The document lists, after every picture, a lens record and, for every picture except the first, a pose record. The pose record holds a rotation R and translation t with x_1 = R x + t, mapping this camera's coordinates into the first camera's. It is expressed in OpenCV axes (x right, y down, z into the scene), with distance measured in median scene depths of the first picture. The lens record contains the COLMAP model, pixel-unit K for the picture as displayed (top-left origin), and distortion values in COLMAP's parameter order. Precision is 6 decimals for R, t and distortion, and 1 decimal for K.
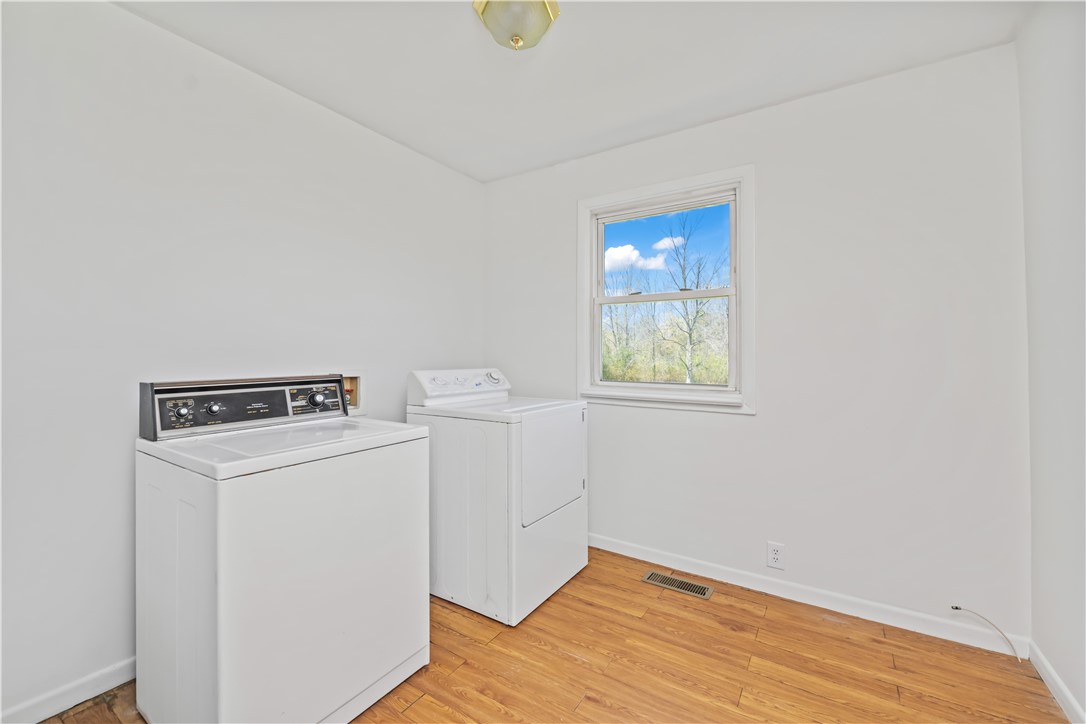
lens RADIAL K [[441.5, 0, 548.2], [0, 441.5, 358.5], [0, 0, 1]] dist [-0.000607, 0.000340]
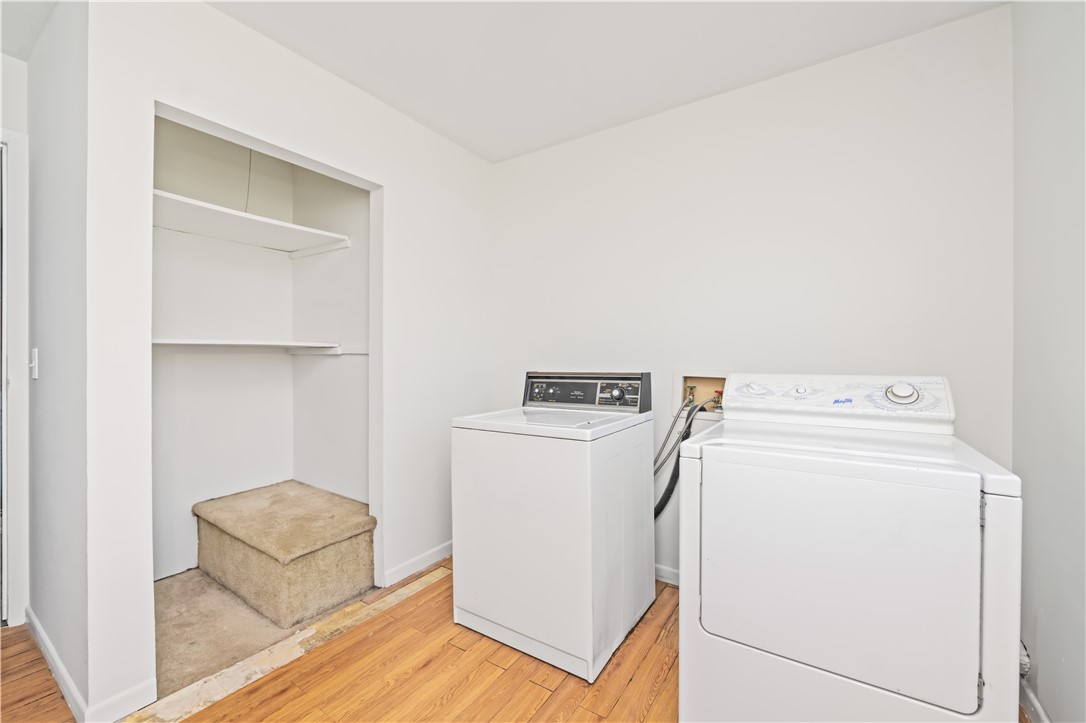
lens RADIAL K [[441.5, 0, 544.7], [0, 441.5, 362.1], [0, 0, 1]] dist [-0.000607, 0.000340]
pose [[-0.018512, 0.012524, -0.999750, 0.622999], [0.002818, 0.999918, 0.012474, -0.002387], [0.999825, -0.002586, -0.018545, 0.869895]]
